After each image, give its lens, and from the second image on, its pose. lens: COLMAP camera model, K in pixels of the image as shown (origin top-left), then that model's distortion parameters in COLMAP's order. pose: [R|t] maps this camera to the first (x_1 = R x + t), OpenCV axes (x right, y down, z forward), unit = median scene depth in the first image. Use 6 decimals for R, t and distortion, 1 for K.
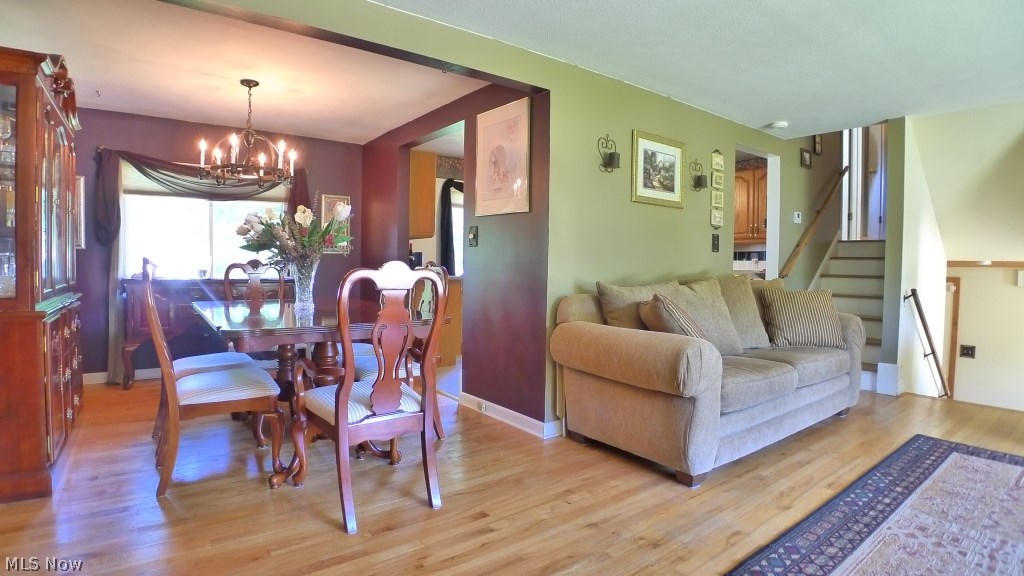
lens RADIAL K [[514.2, 0, 505.2], [0, 514.2, 285.0], [0, 0, 1]] dist [-0.088110, 0.020032]
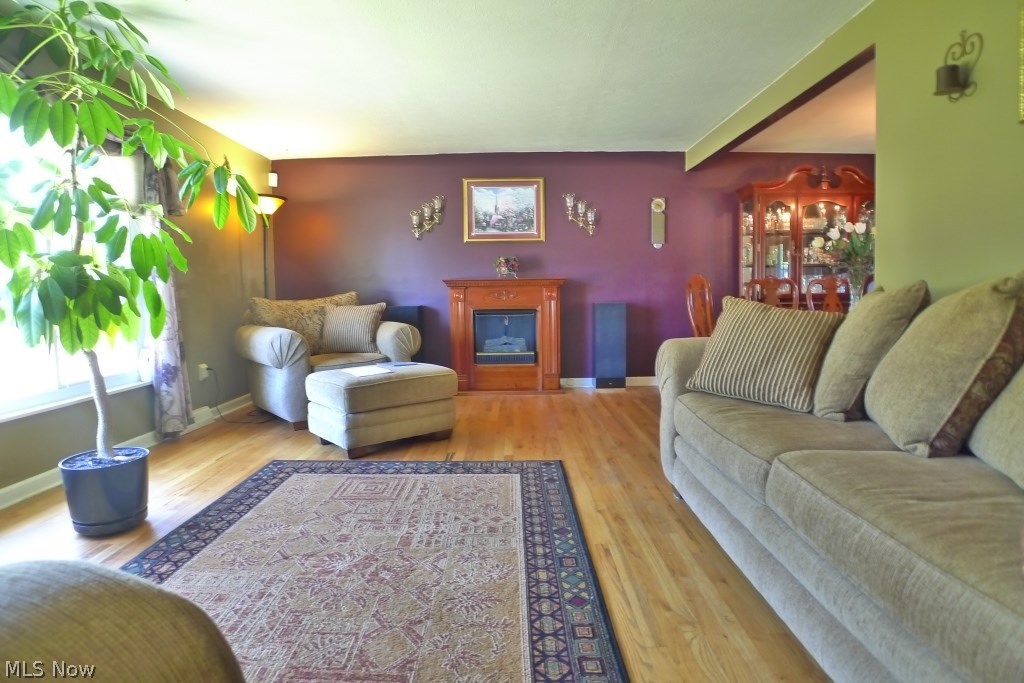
lens RADIAL K [[543.8, 0, 502.6], [0, 543.8, 334.9], [0, 0, 1]] dist [-0.112589, 0.039823]
pose [[-0.610531, 0.058241, -0.789848, 1.350267], [-0.021545, 0.995702, 0.090074, 0.007892], [0.791699, 0.072011, -0.606652, 1.311187]]
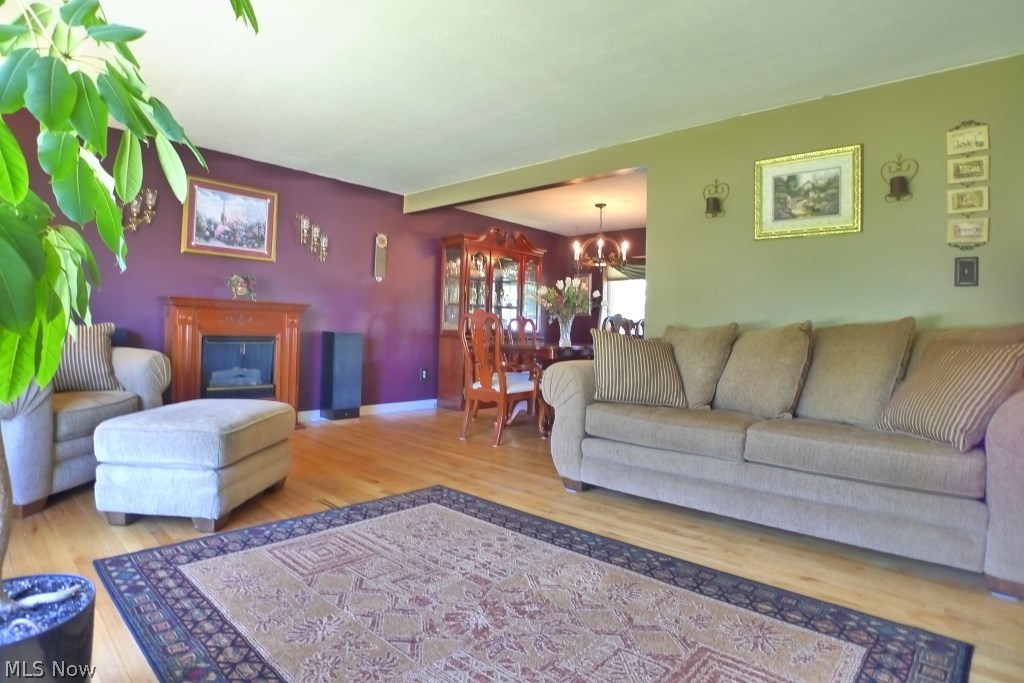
lens RADIAL K [[543.8, 0, 502.6], [0, 543.8, 334.9], [0, 0, 1]] dist [-0.112589, 0.039823]
pose [[0.180406, -0.001474, -0.983591, 1.563002], [-0.062792, 0.997942, -0.013012, 0.062618], [0.981586, 0.064109, 0.179942, 0.582146]]
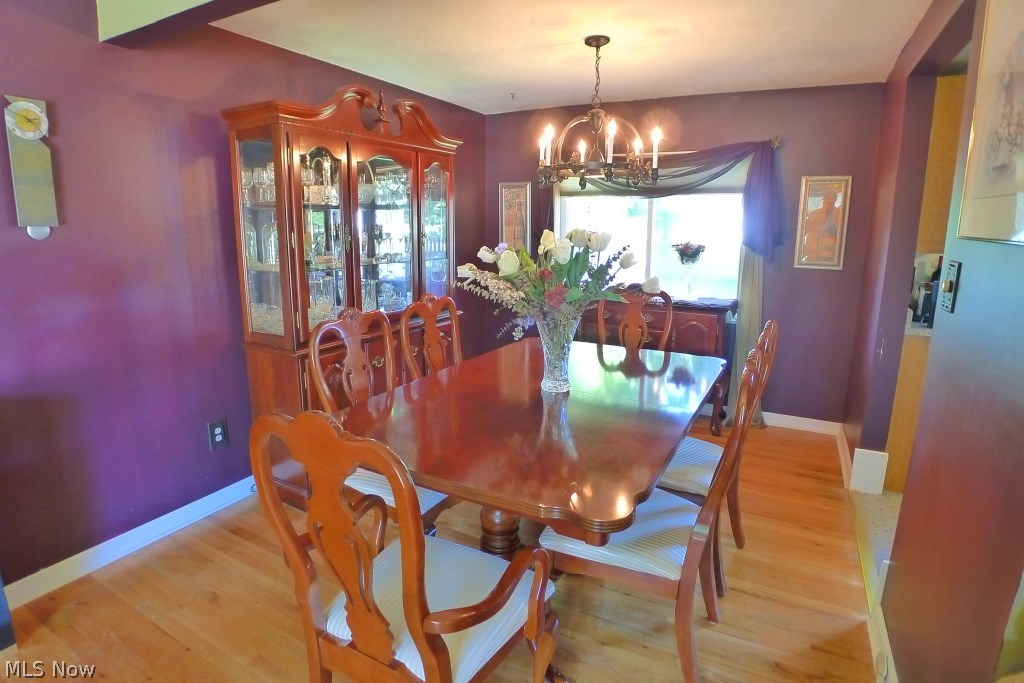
lens RADIAL K [[543.8, 0, 502.6], [0, 543.8, 334.9], [0, 0, 1]] dist [-0.112589, 0.039823]
pose [[0.410960, 0.171530, -0.895371, 0.236162], [-0.034389, 0.984358, 0.172793, -0.171382], [0.911005, -0.040220, 0.410430, 0.783495]]
